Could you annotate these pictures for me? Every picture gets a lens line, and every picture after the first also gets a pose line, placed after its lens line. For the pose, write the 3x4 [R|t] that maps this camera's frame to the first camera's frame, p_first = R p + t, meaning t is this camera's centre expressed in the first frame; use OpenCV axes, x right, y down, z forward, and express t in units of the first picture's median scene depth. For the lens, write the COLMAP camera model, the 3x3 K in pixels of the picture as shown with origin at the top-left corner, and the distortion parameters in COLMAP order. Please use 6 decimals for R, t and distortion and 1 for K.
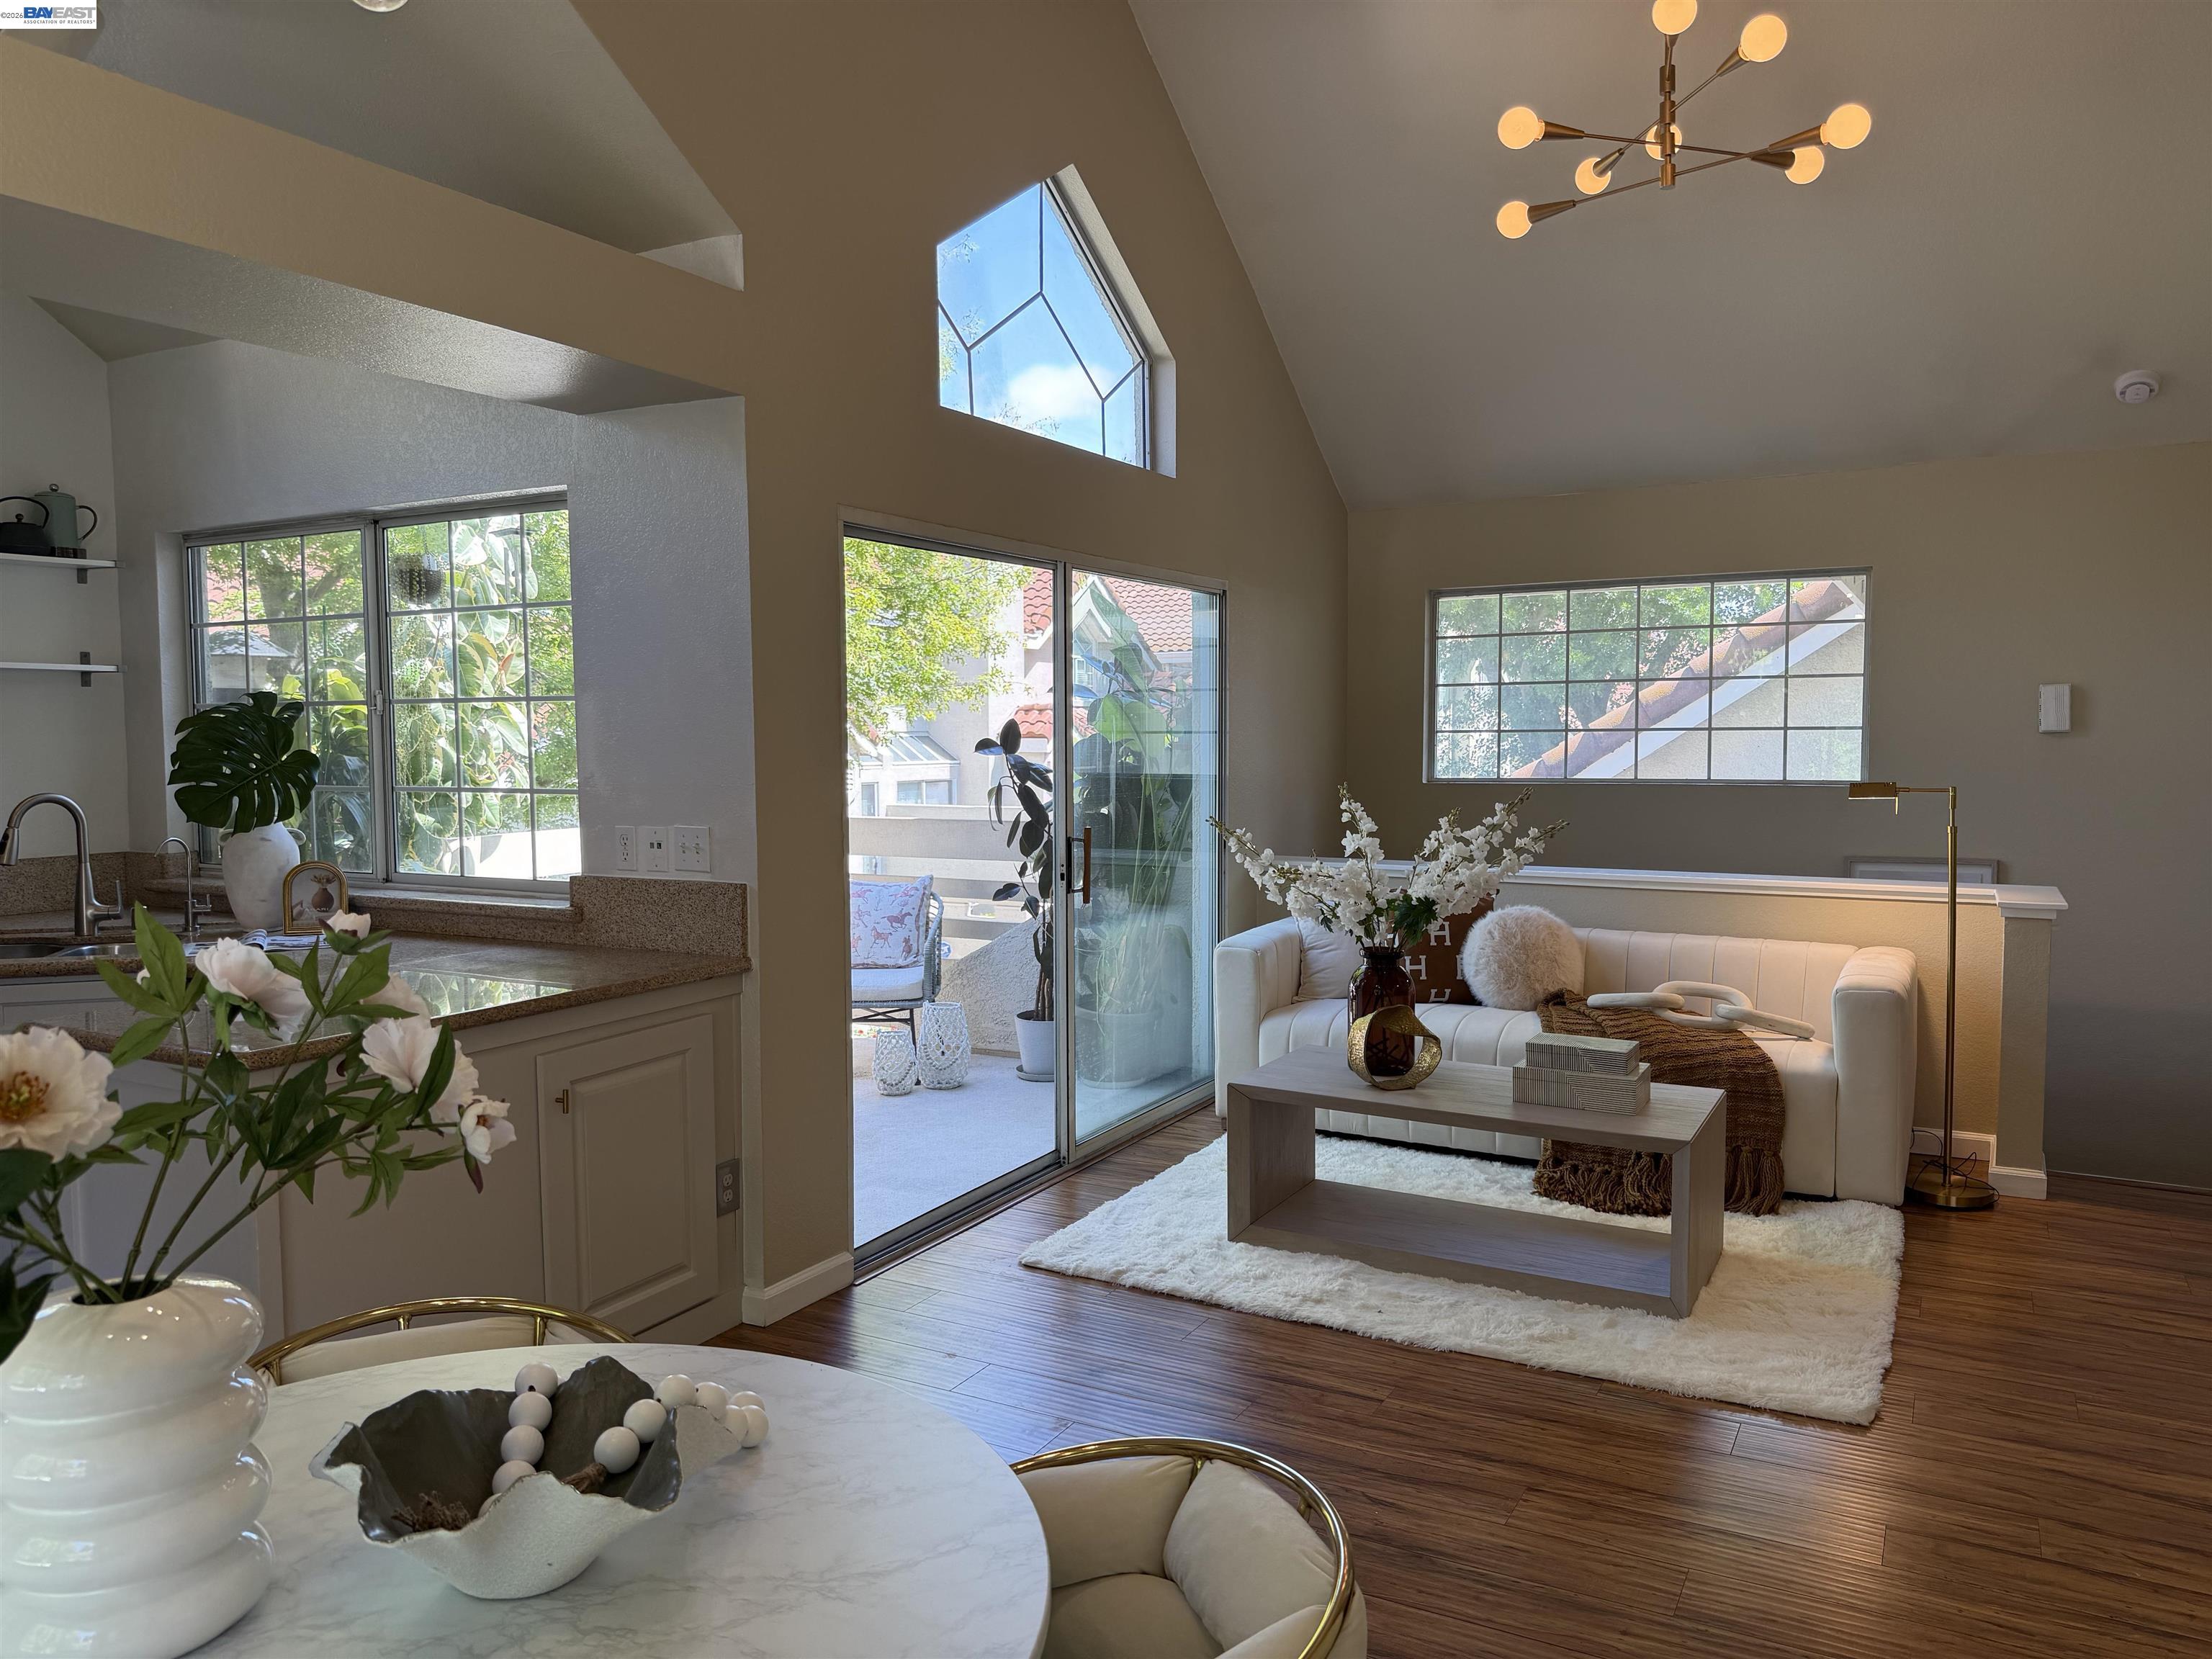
lens RADIAL K [[1551.0, 0, 1059.7], [0, 1551.0, 821.8], [0, 0, 1]] dist [0.093922, -0.136574]
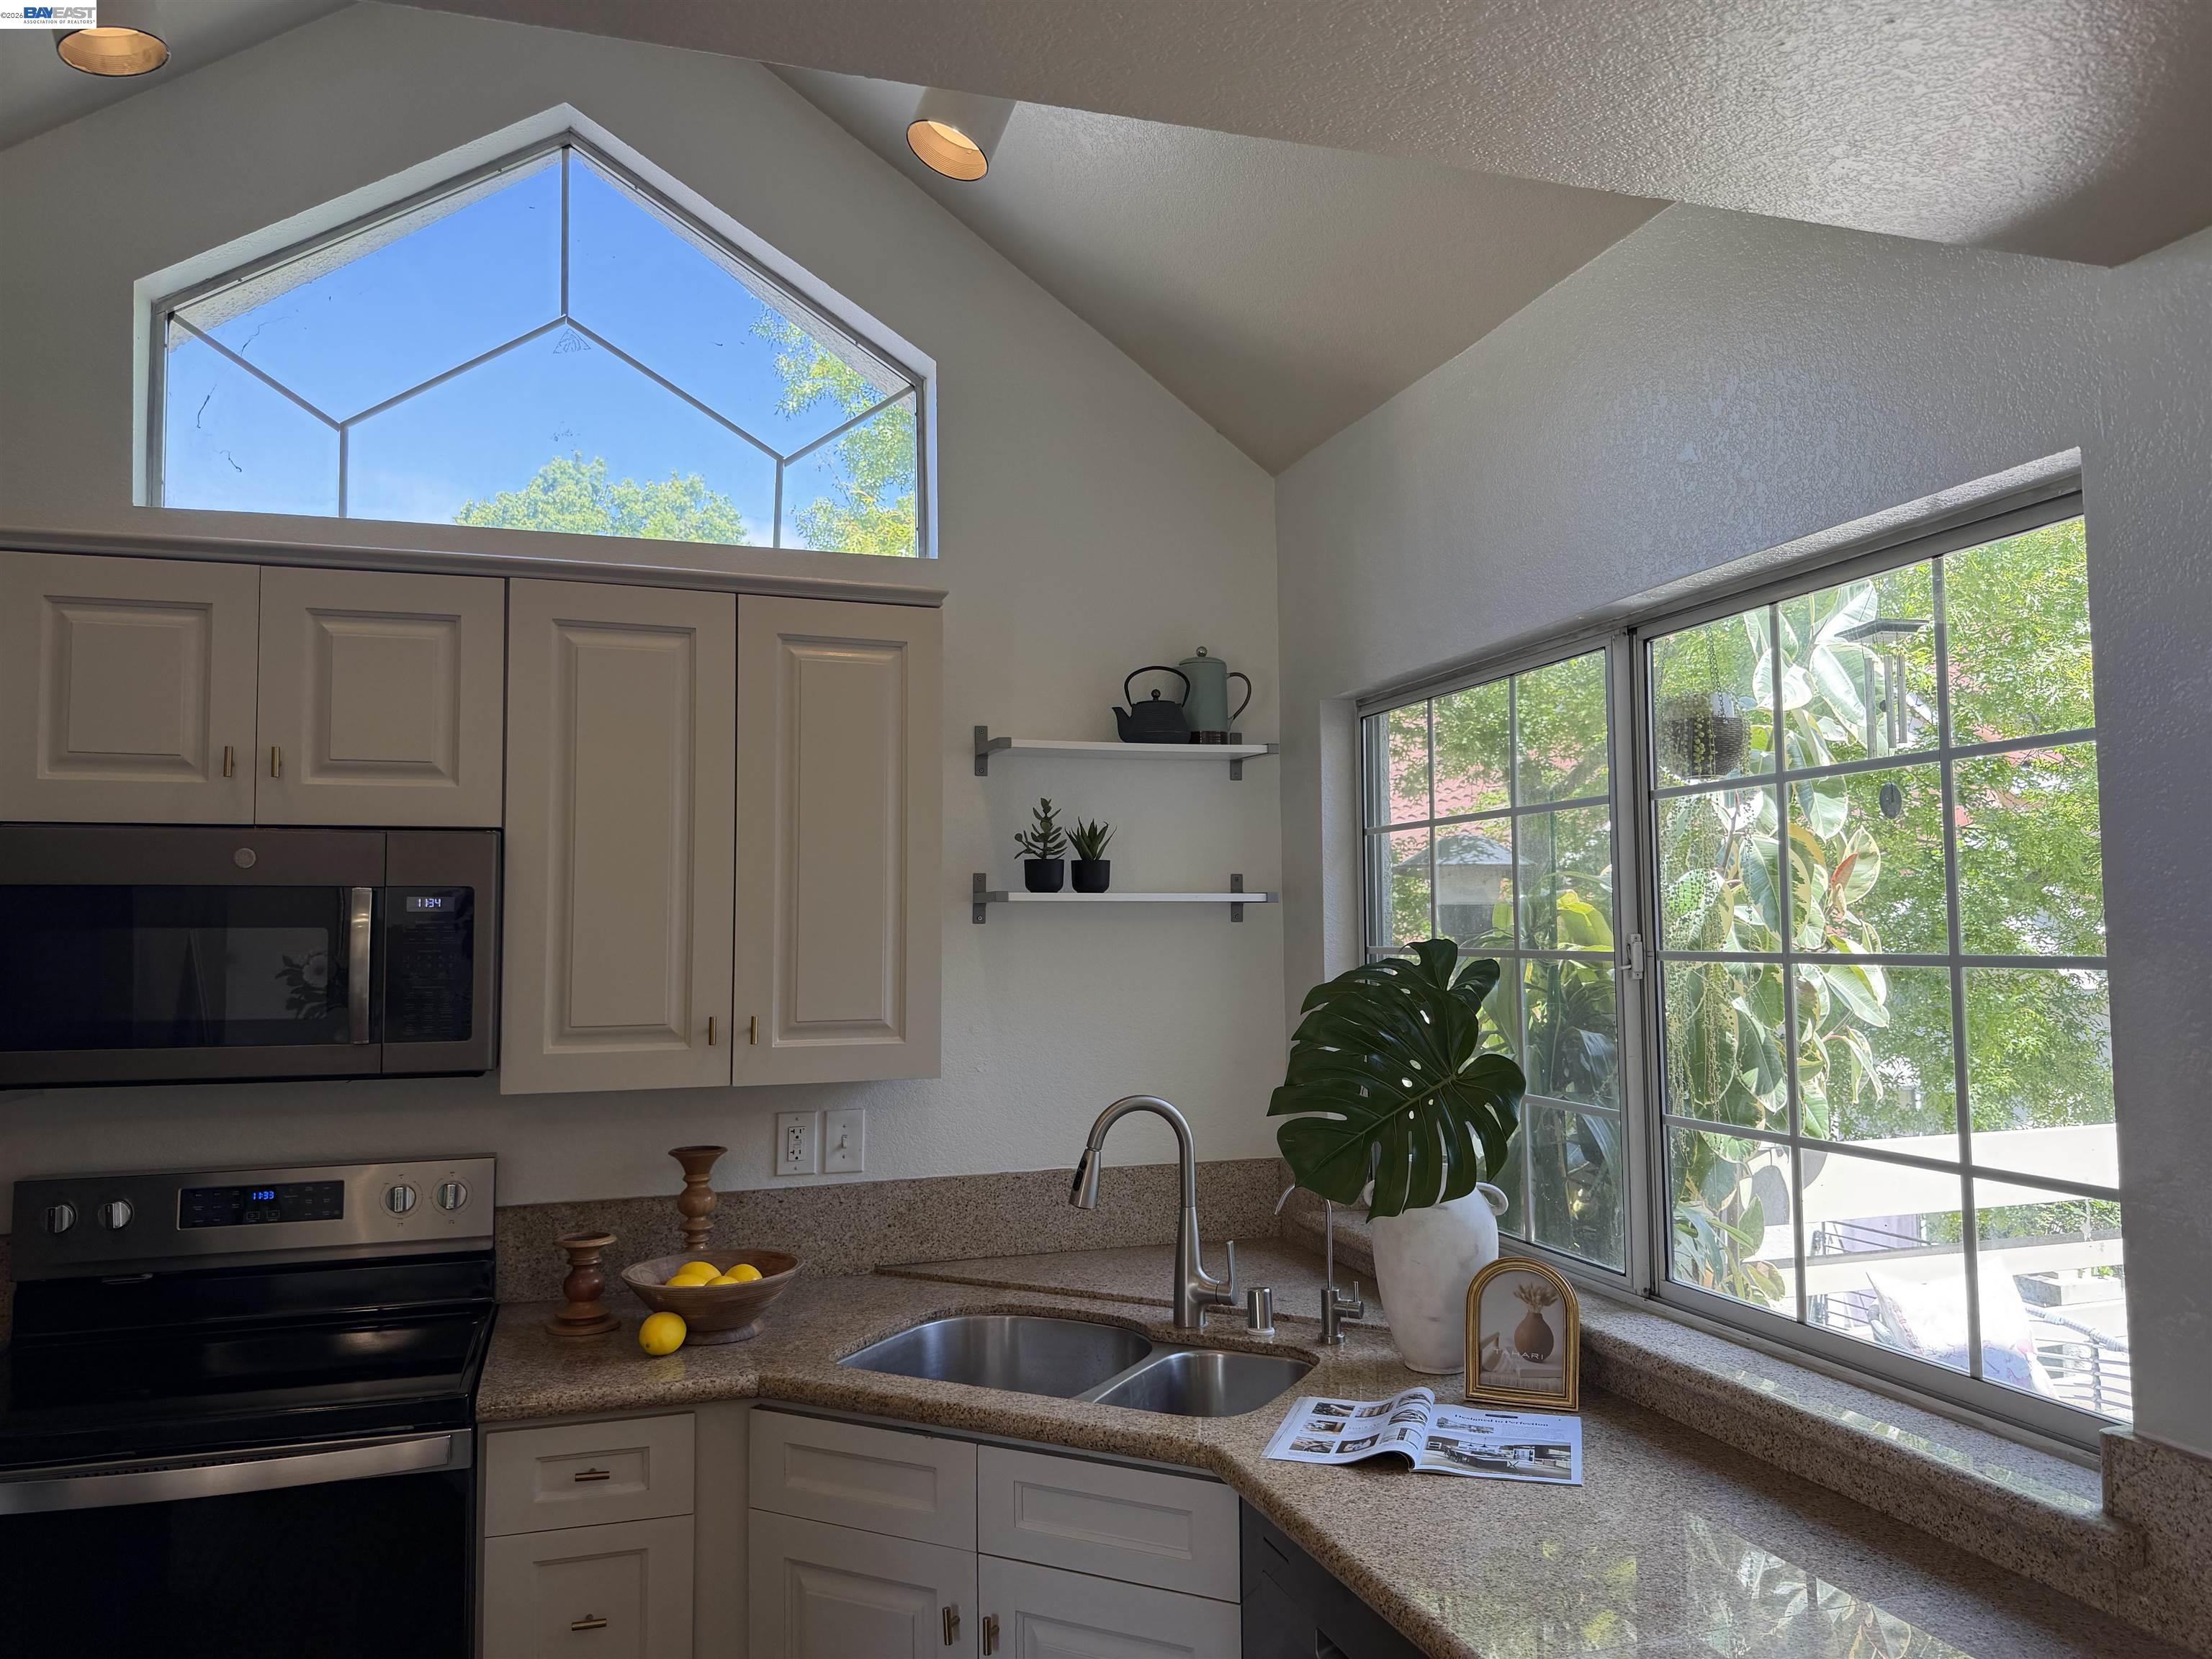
lens RADIAL K [[1555.4, 0, 1061.3], [0, 1555.4, 820.0], [0, 0, 1]] dist [0.027811, -0.038996]
pose [[0.720995, -0.046111, -0.691405, -0.191287], [-0.040318, 0.993302, -0.108288, -0.053961], [0.691767, 0.105952, 0.714306, 0.448164]]
